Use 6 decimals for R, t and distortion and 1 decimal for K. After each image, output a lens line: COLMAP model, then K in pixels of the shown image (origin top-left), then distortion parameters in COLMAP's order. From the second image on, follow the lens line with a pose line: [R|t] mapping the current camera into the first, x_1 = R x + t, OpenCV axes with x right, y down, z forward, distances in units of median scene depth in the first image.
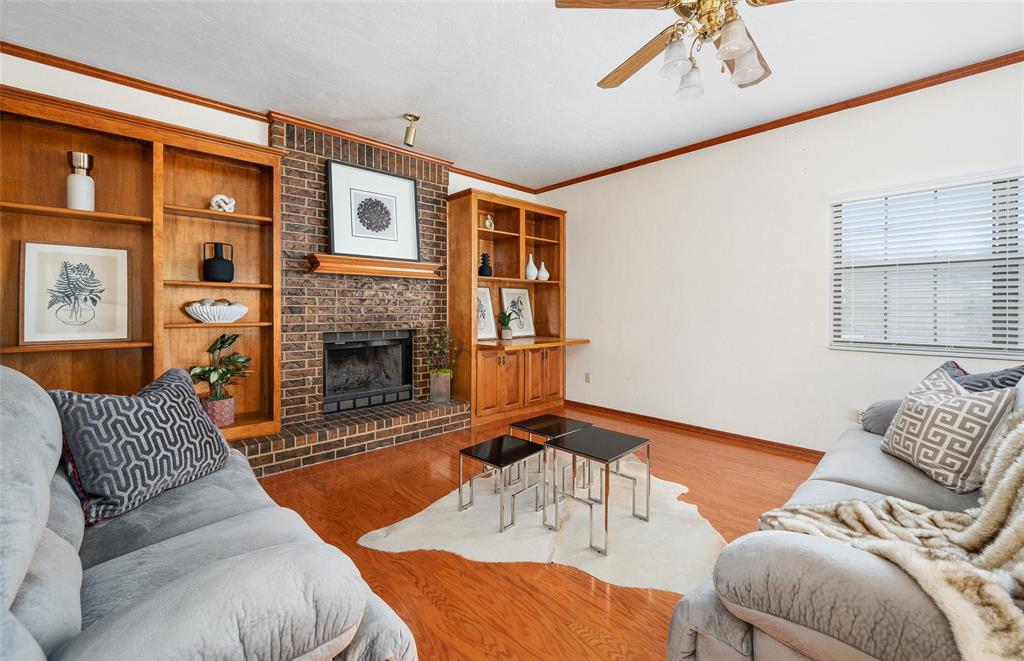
lens RADIAL K [[423.6, 0, 512.9], [0, 423.6, 312.7], [0, 0, 1]] dist [0.002325, 0.000088]
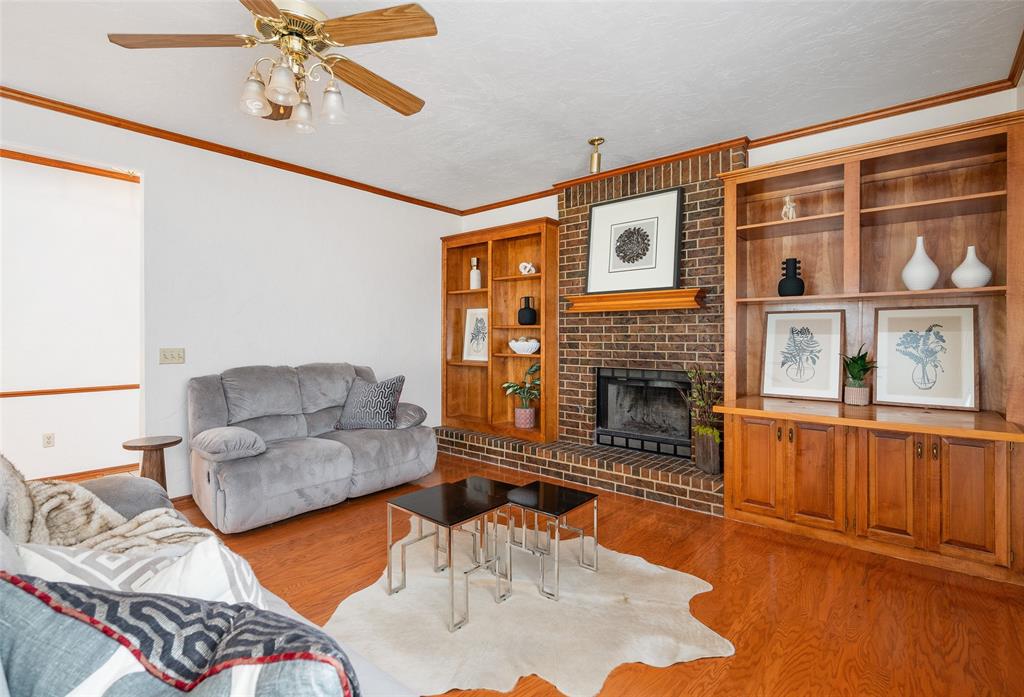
lens RADIAL K [[483.7, 0, 490.5], [0, 483.7, 343.8], [0, 0, 1]] dist [0.001390, 0.000141]
pose [[0.090686, 0.012091, -0.995806, 0.768788], [-0.012954, 0.999856, 0.010960, -0.022248], [0.995795, 0.011906, 0.090830, 0.642288]]
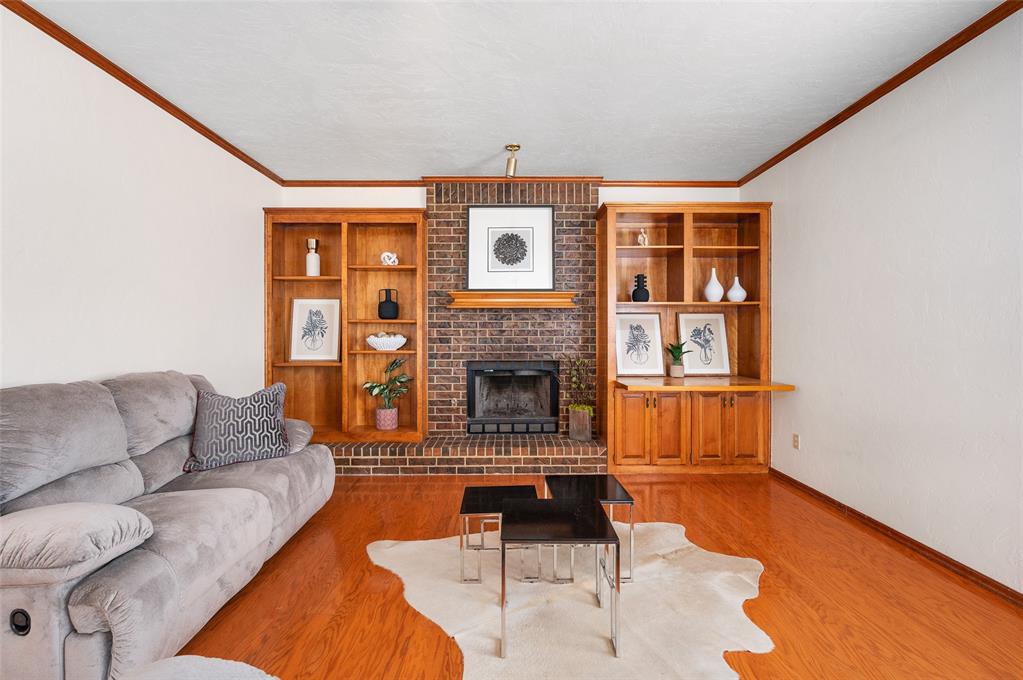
lens RADIAL K [[434.9, 0, 508.1], [0, 434.9, 340.0], [0, 0, 1]] dist [0.000277, 0.000066]
pose [[0.733231, 0.007572, -0.679937, 0.426480], [-0.005721, 0.999971, 0.004967, -0.014225], [0.679955, 0.000247, 0.733253, 0.234124]]
